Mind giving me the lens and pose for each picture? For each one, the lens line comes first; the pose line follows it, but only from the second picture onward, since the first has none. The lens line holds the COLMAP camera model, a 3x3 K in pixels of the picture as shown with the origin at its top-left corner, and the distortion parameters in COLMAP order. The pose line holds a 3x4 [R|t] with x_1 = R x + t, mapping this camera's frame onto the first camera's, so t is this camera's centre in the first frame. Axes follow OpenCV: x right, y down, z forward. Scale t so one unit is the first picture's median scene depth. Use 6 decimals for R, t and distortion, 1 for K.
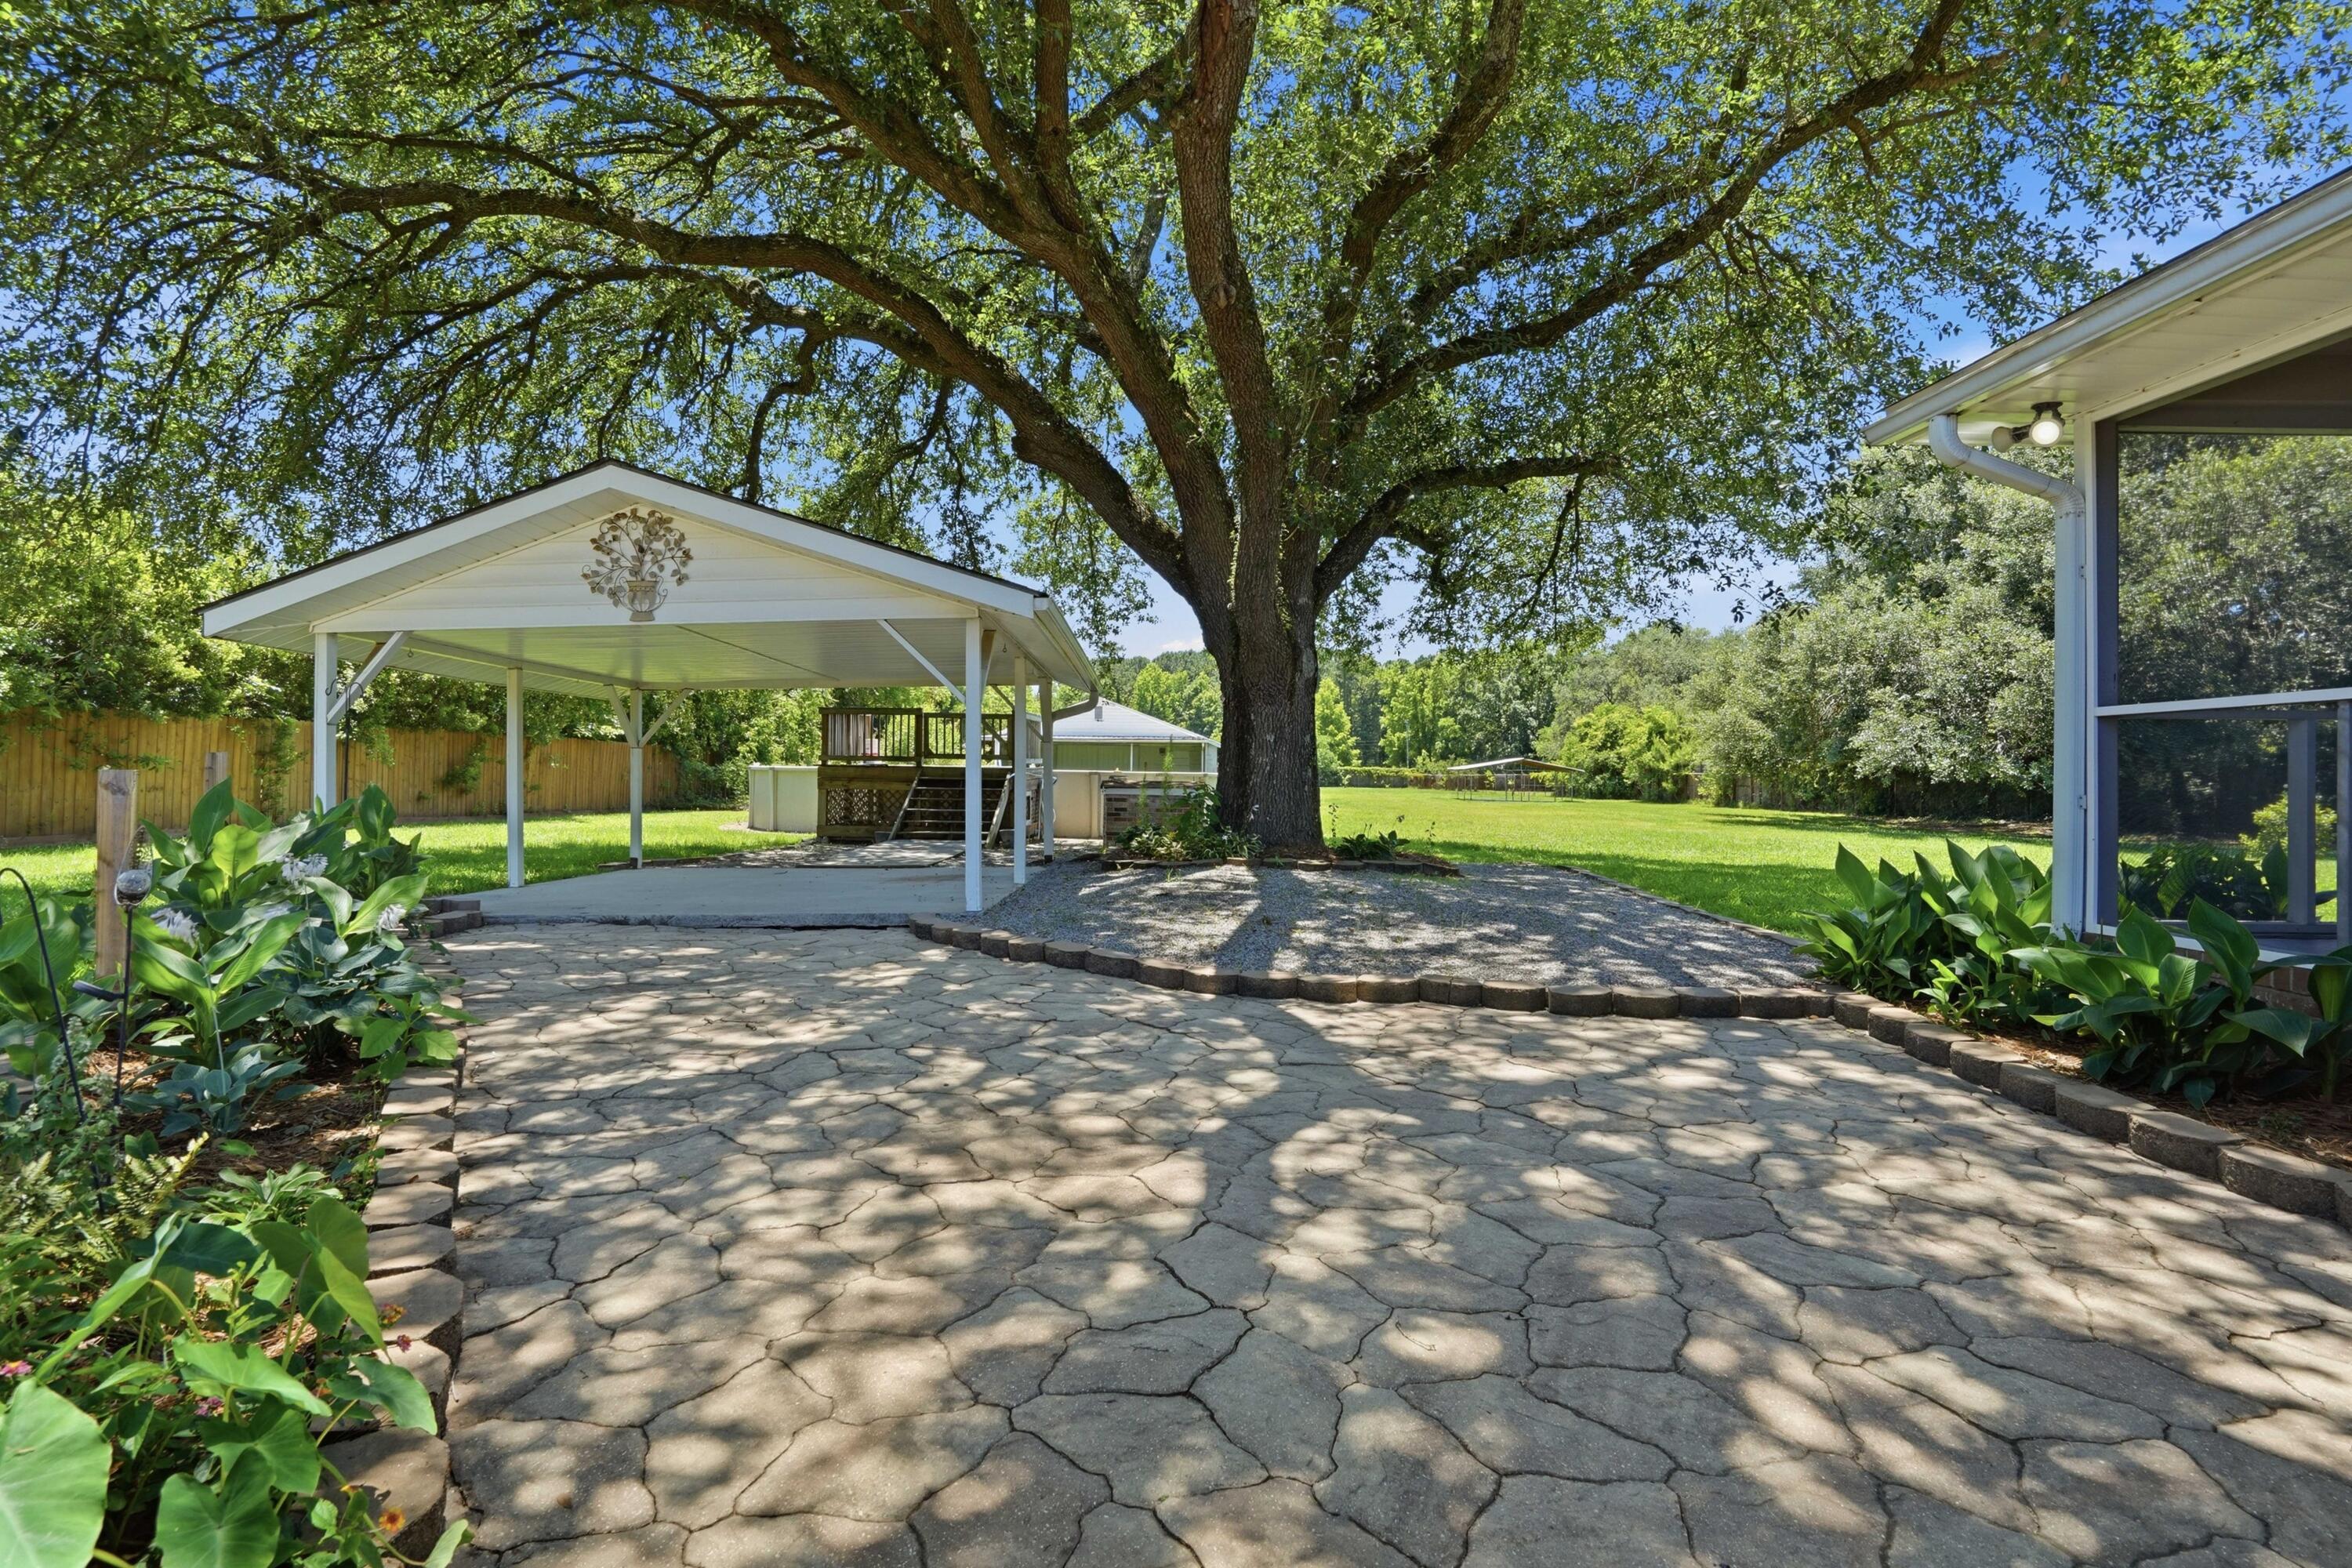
lens RADIAL K [[1105.8, 0, 1176.0], [0, 1105.8, 784.0], [0, 0, 1]] dist [-0.054320, 0.018535]
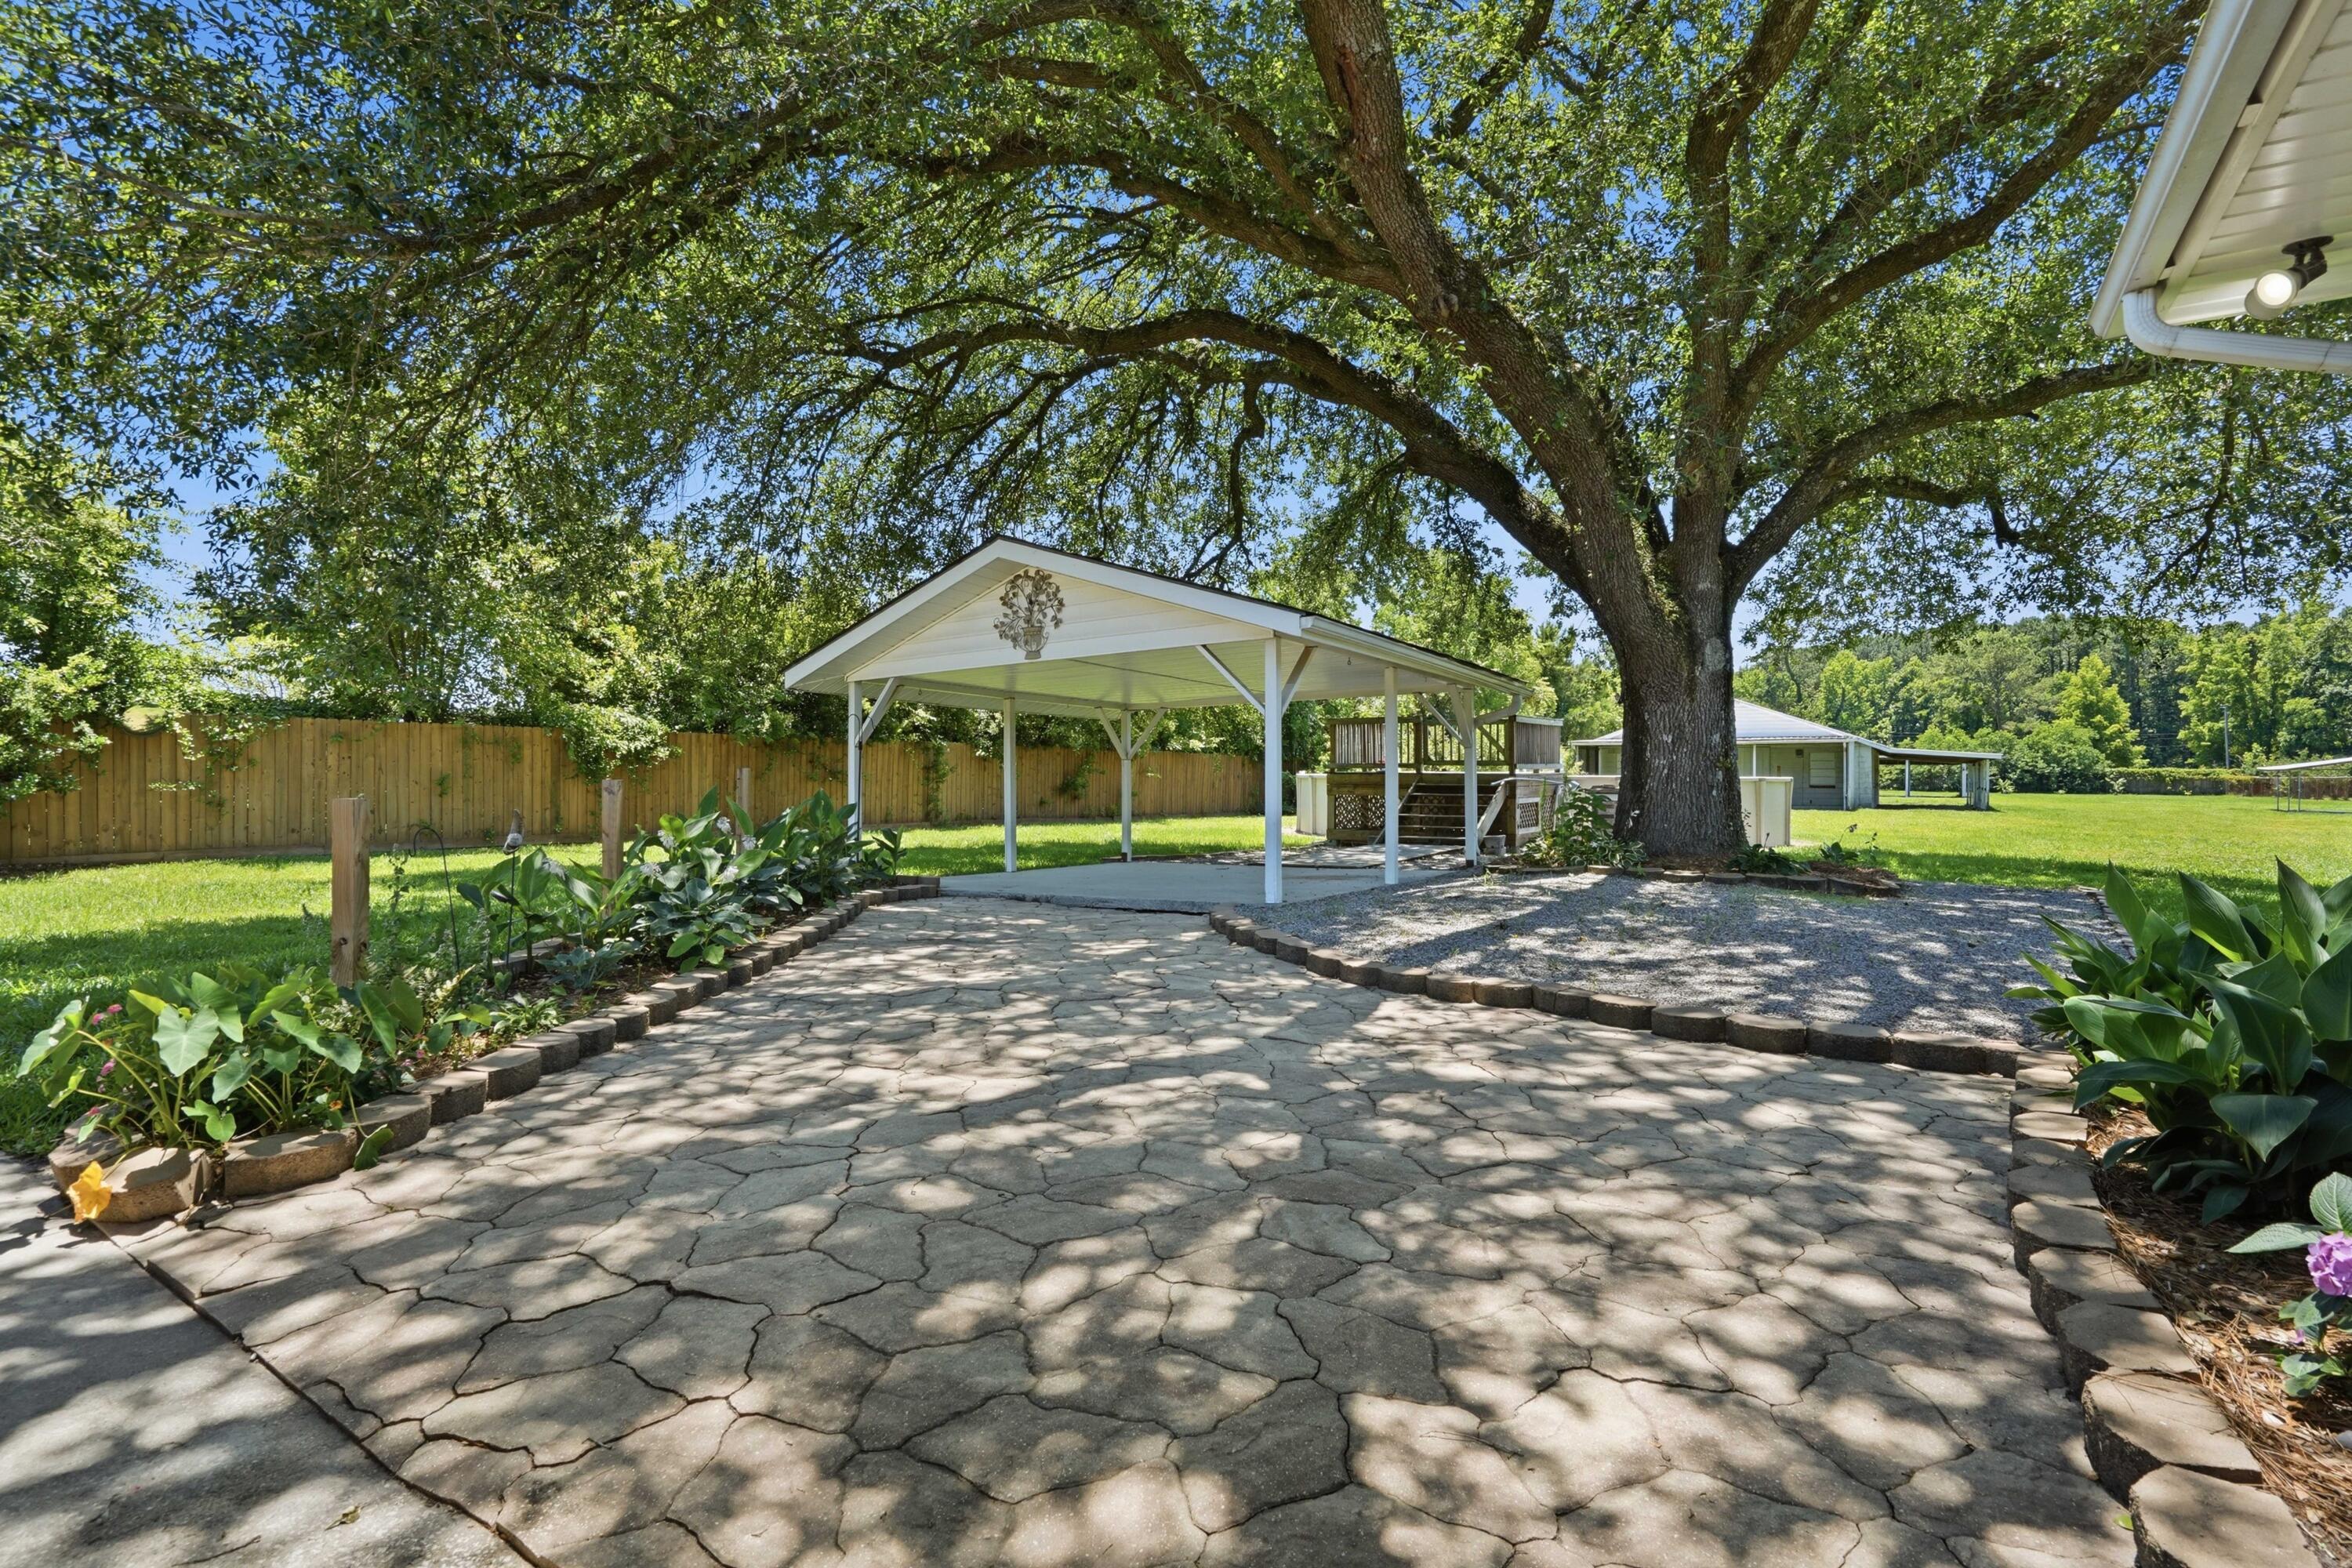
lens RADIAL K [[1127.8, 0, 1176.0], [0, 1127.8, 784.0], [0, 0, 1]] dist [-0.057012, 0.025986]
pose [[0.844843, -0.005069, -0.534990, 0.787497], [0.001339, 0.999972, -0.007360, 0.009131], [0.535013, 0.005502, 0.844826, -0.008697]]
